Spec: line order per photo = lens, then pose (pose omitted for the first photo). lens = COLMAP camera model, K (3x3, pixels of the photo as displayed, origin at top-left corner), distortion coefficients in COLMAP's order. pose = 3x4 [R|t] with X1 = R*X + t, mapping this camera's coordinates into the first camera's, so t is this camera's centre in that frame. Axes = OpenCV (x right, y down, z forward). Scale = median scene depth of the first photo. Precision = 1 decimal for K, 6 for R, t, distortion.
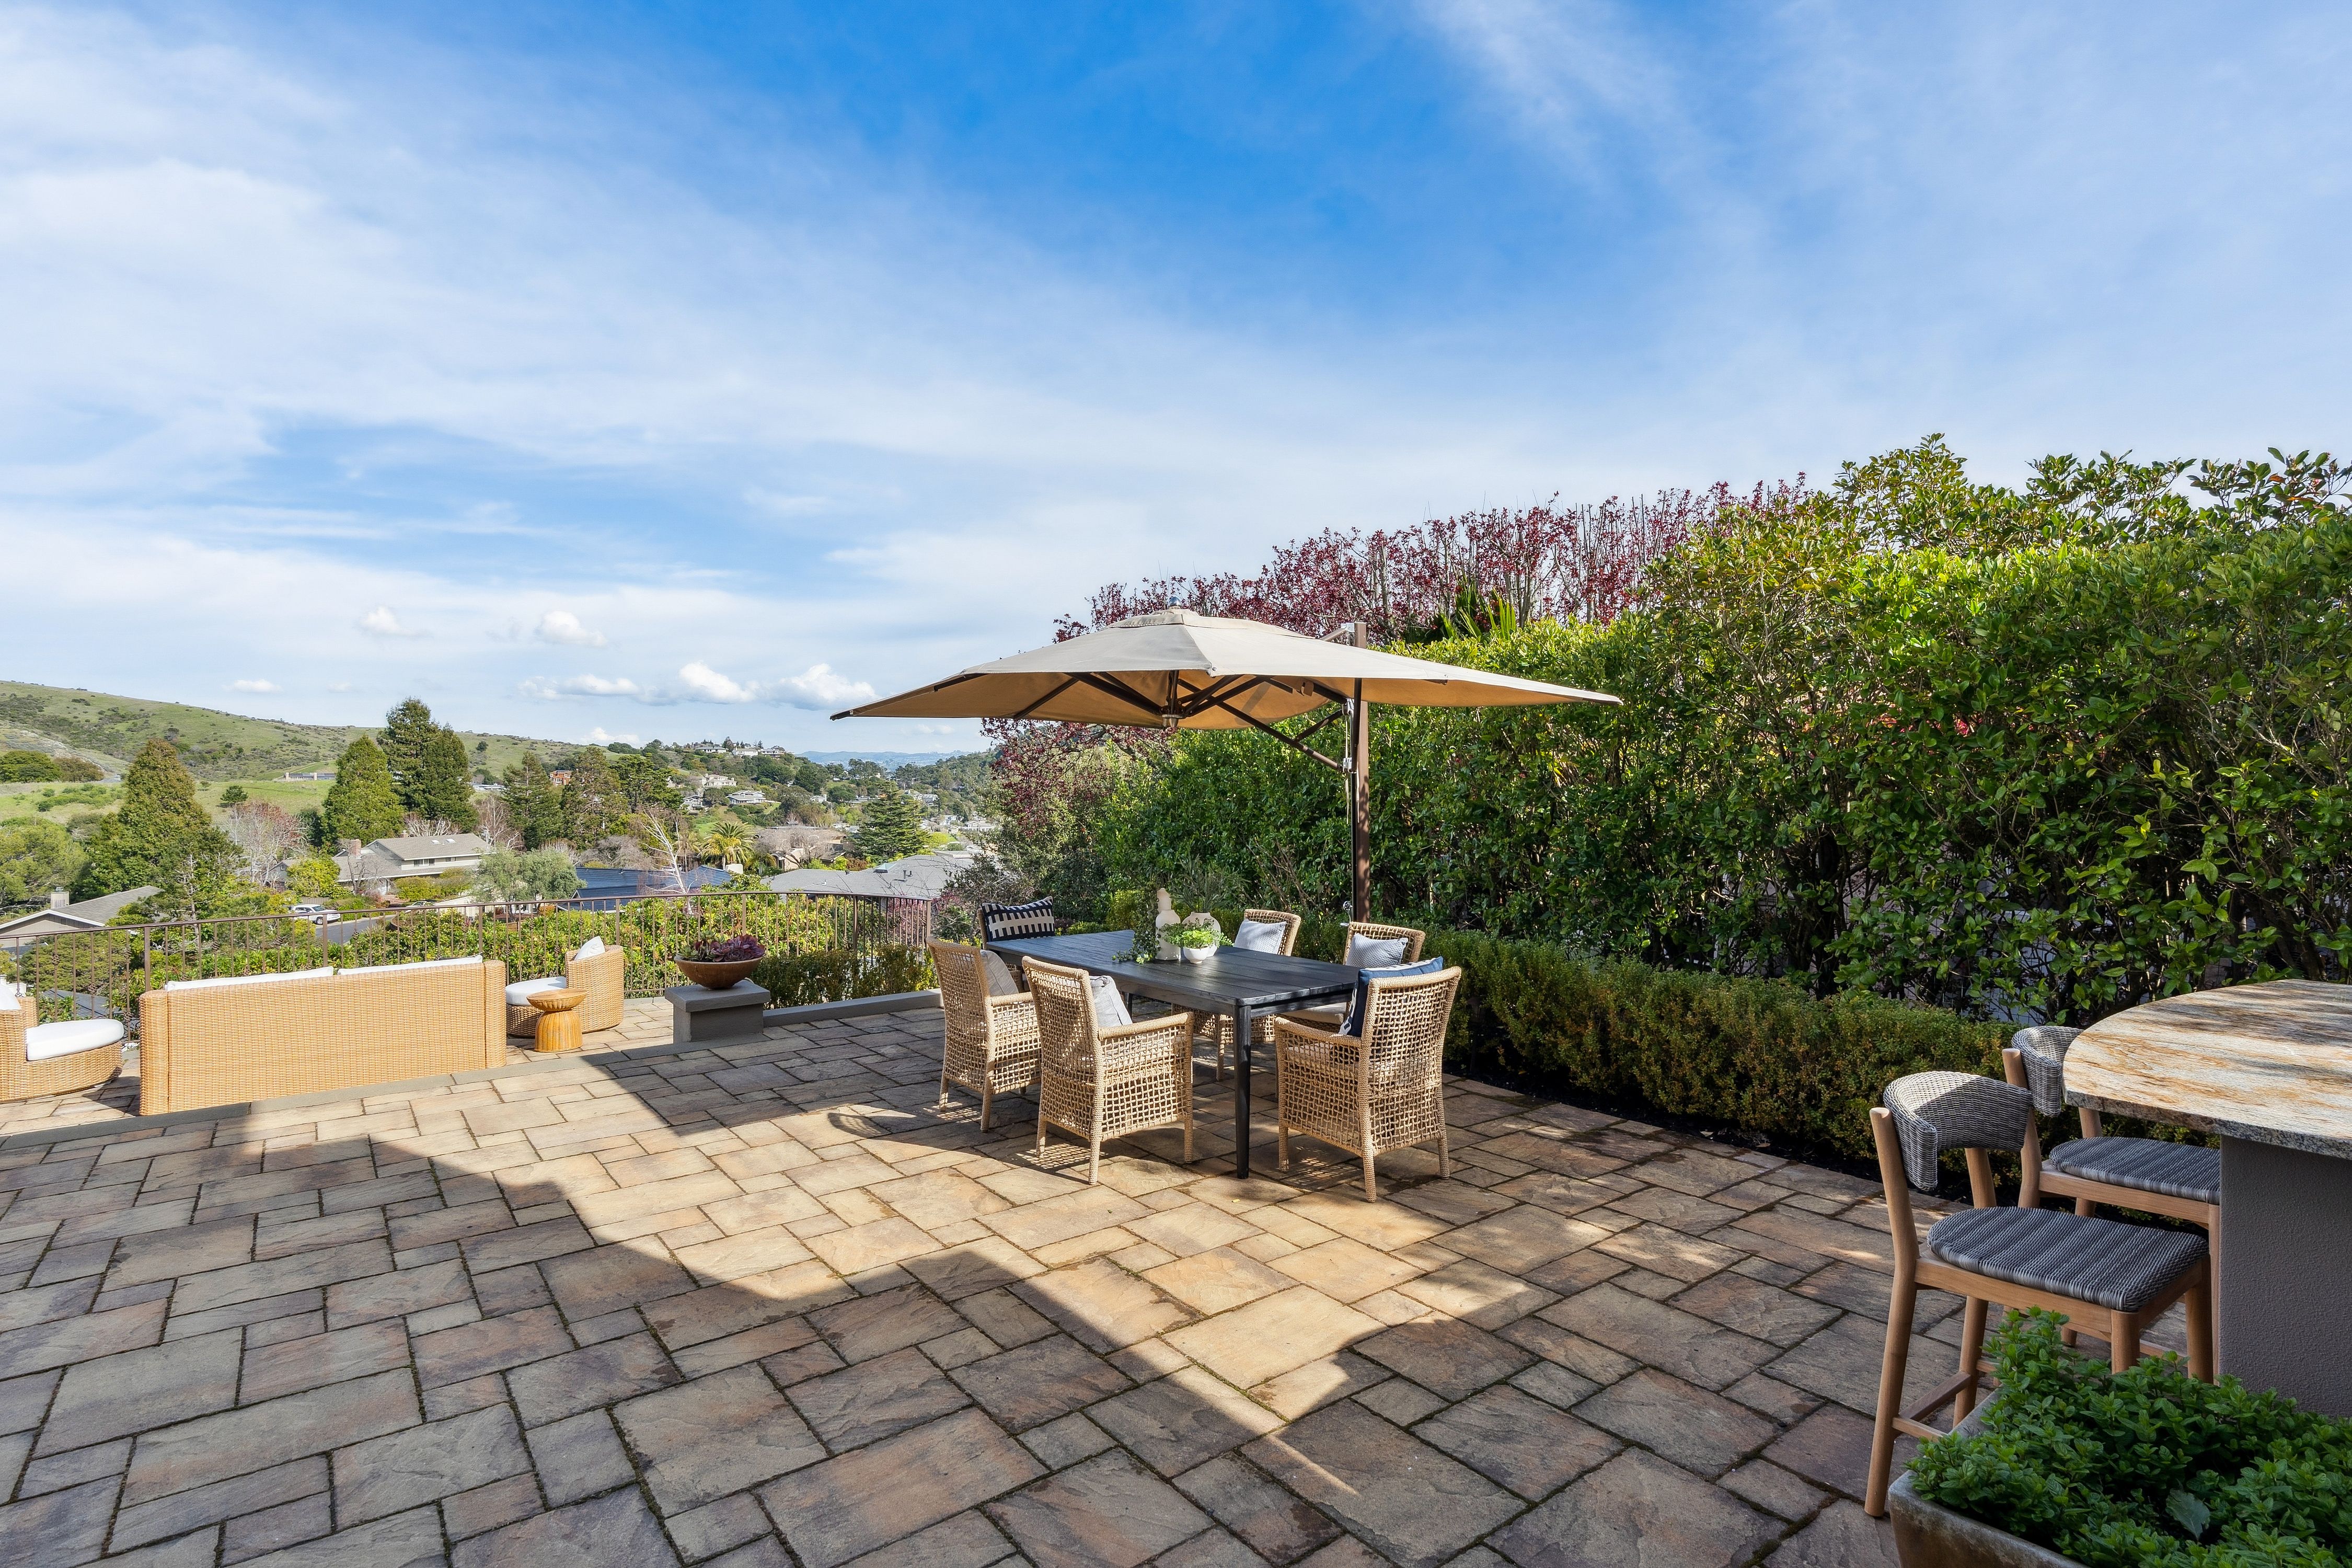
lens RADIAL K [[1207.4, 0, 1206.6], [0, 1207.4, 805.7], [0, 0, 1]] dist [-0.009310, 0.003298]
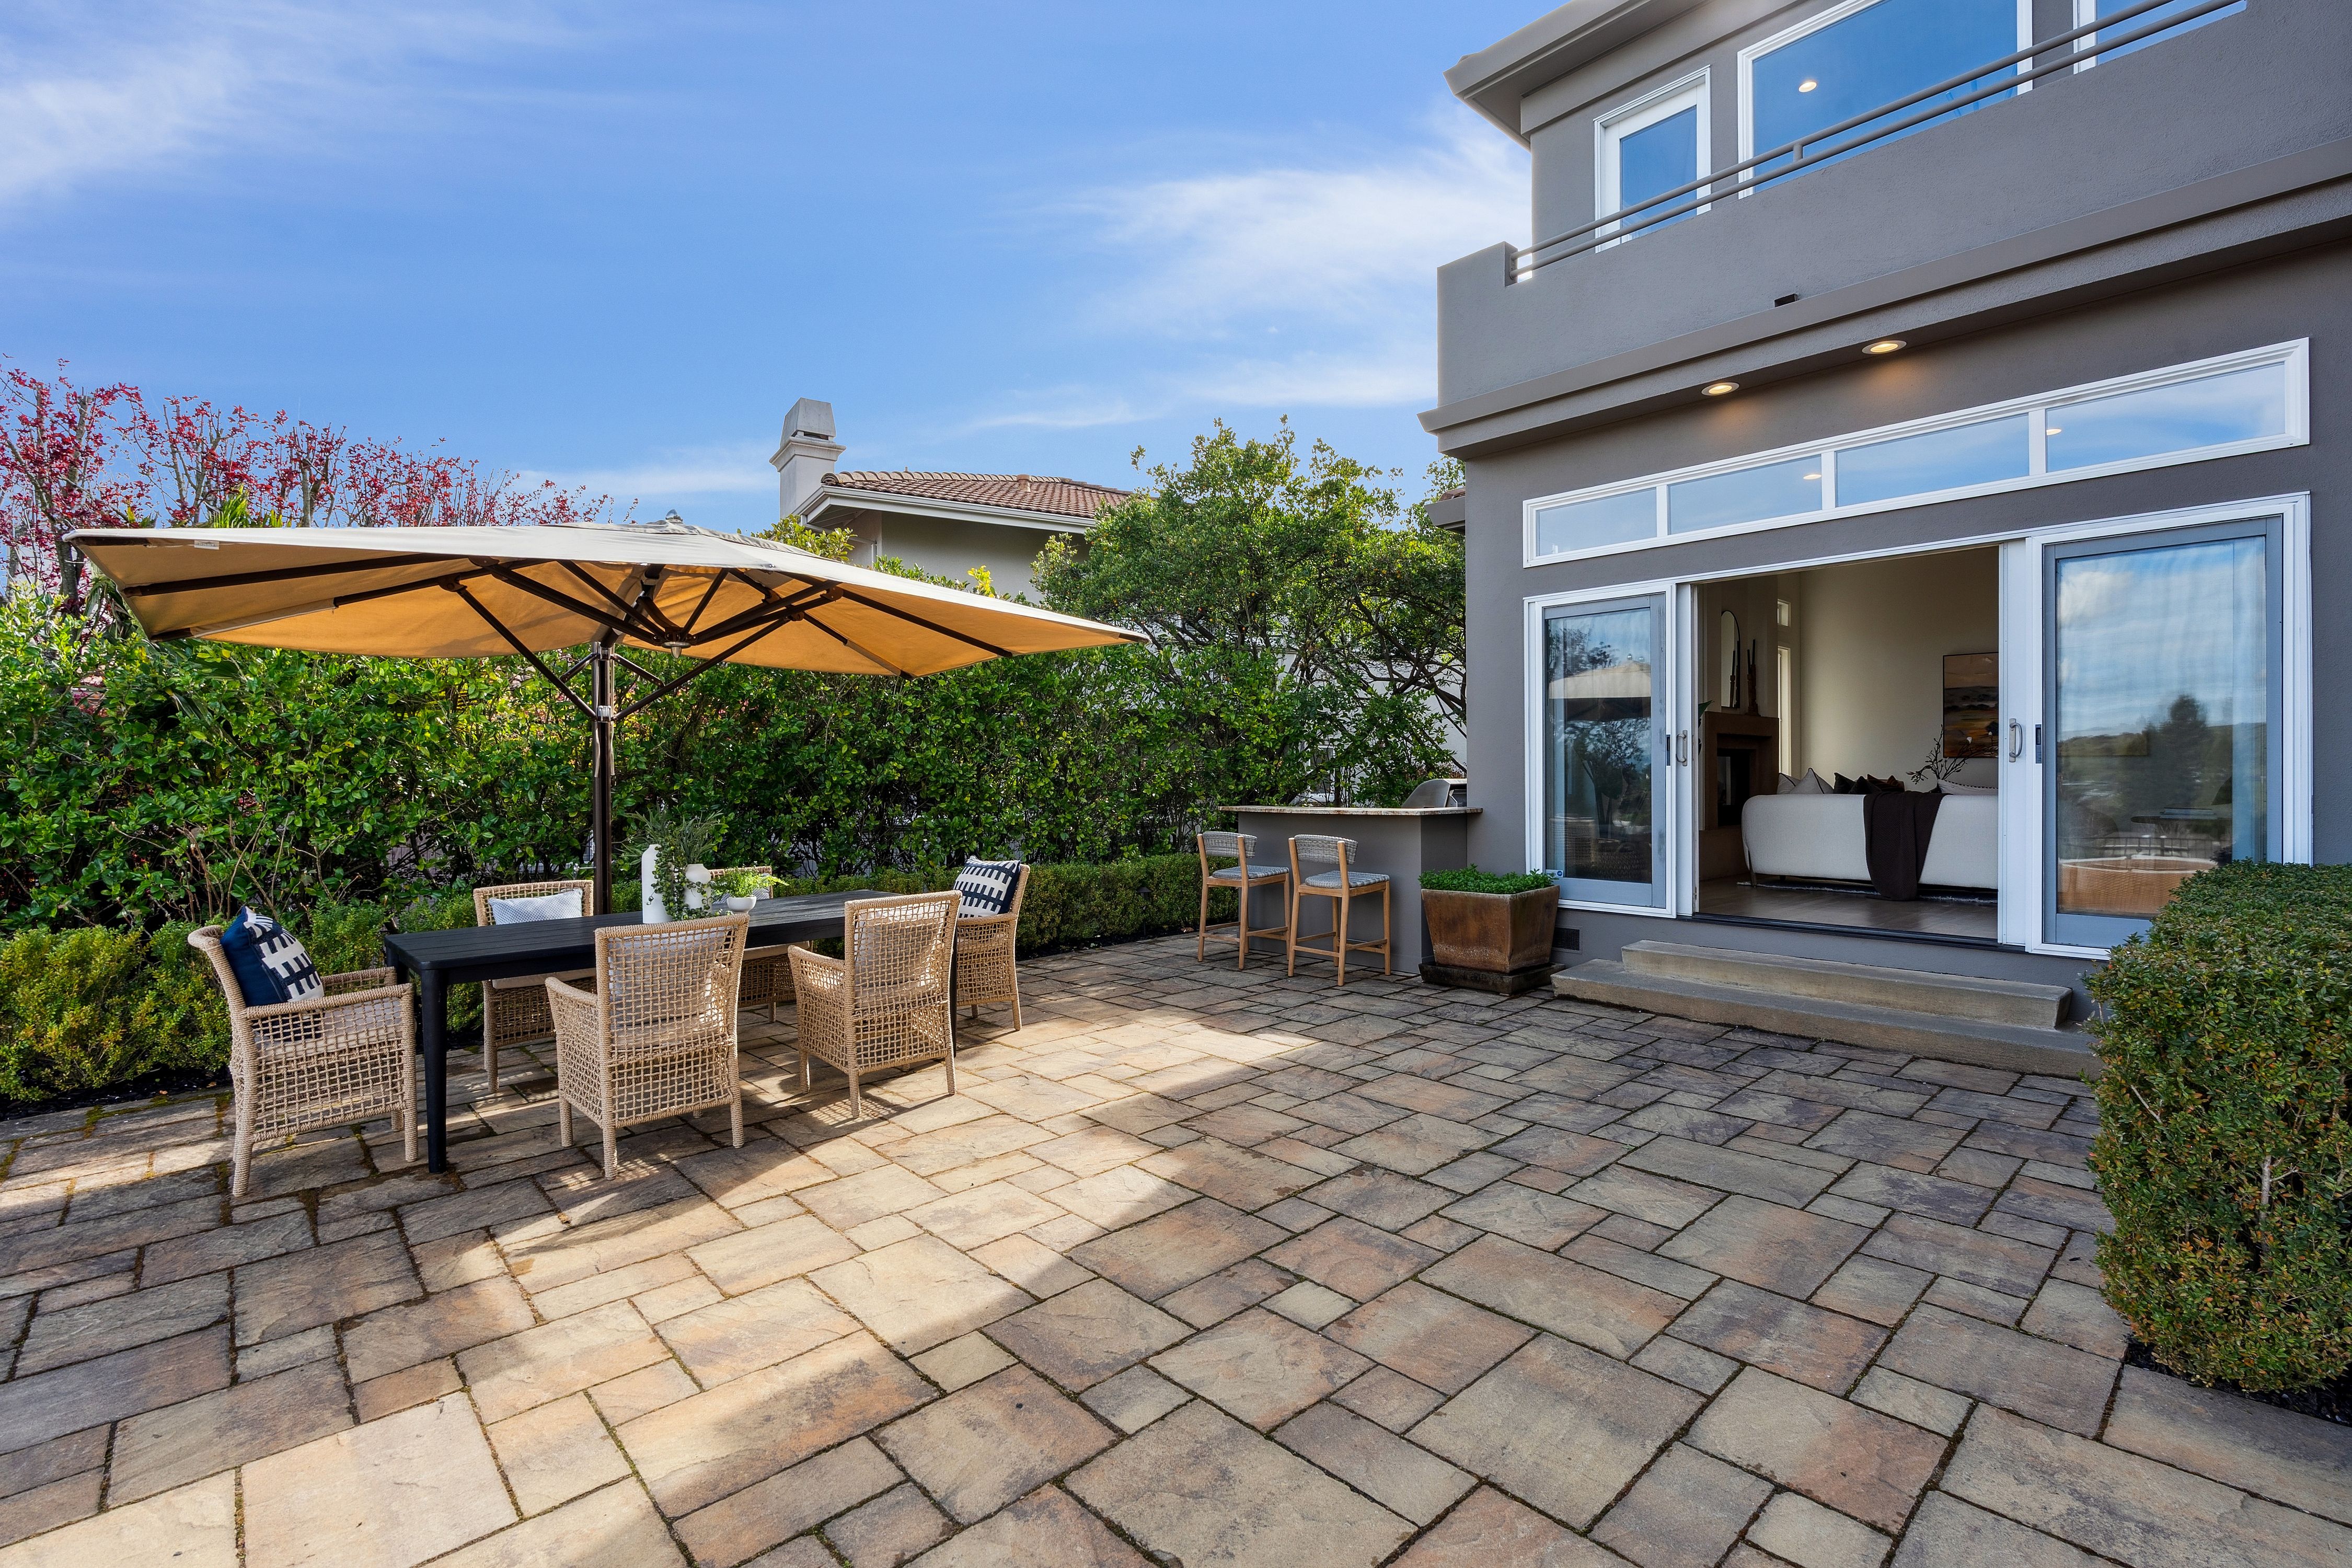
lens RADIAL K [[1045.8, 0, 1212.4], [0, 1045.8, 783.1], [0, 0, 1]] dist [-0.004609, 0.001273]
pose [[-0.113012, -0.008813, 0.993555, -1.501285], [0.036231, 0.999259, 0.012985, 0.055909], [-0.992933, 0.037465, -0.112609, 1.264367]]
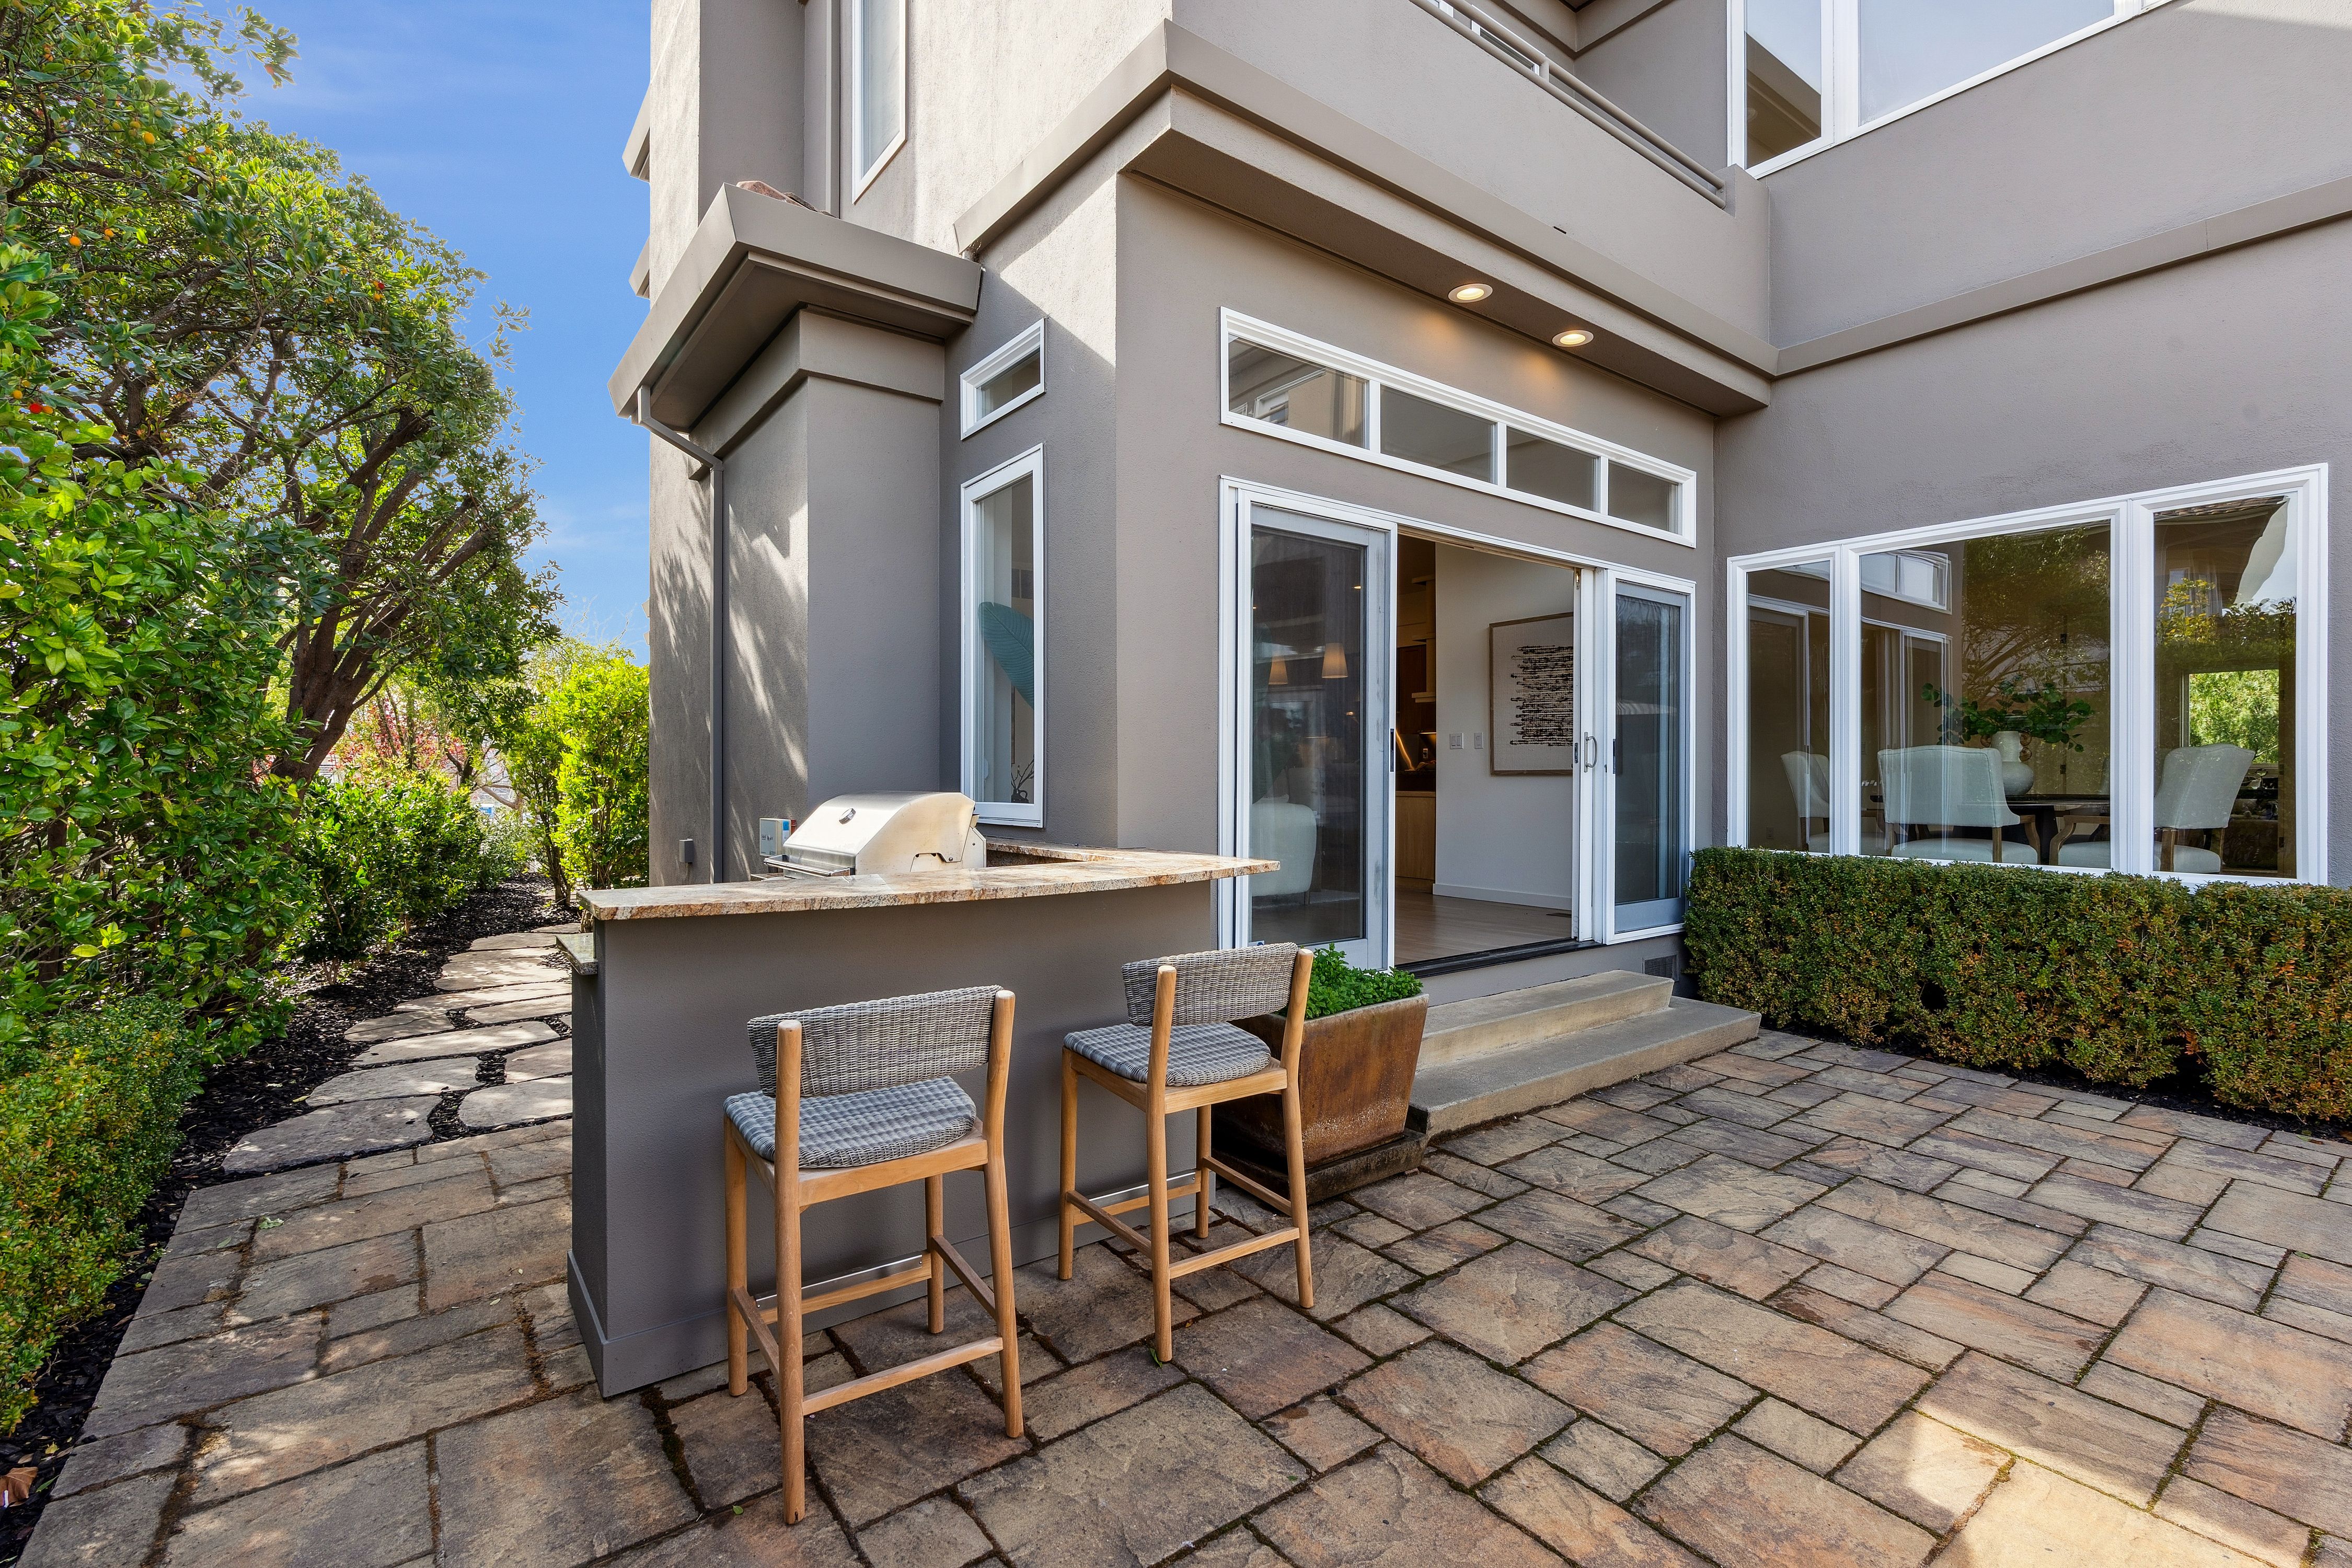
lens RADIAL K [[1045.8, 0, 1201.4], [0, 1045.8, 775.3], [0, 0, 1]] dist [-0.004609, 0.001273]
pose [[-0.999752, -0.001889, 0.022203, 0.515138], [-0.001148, 0.999442, 0.033371, 0.038639], [-0.022253, 0.033337, -0.999196, 1.610444]]
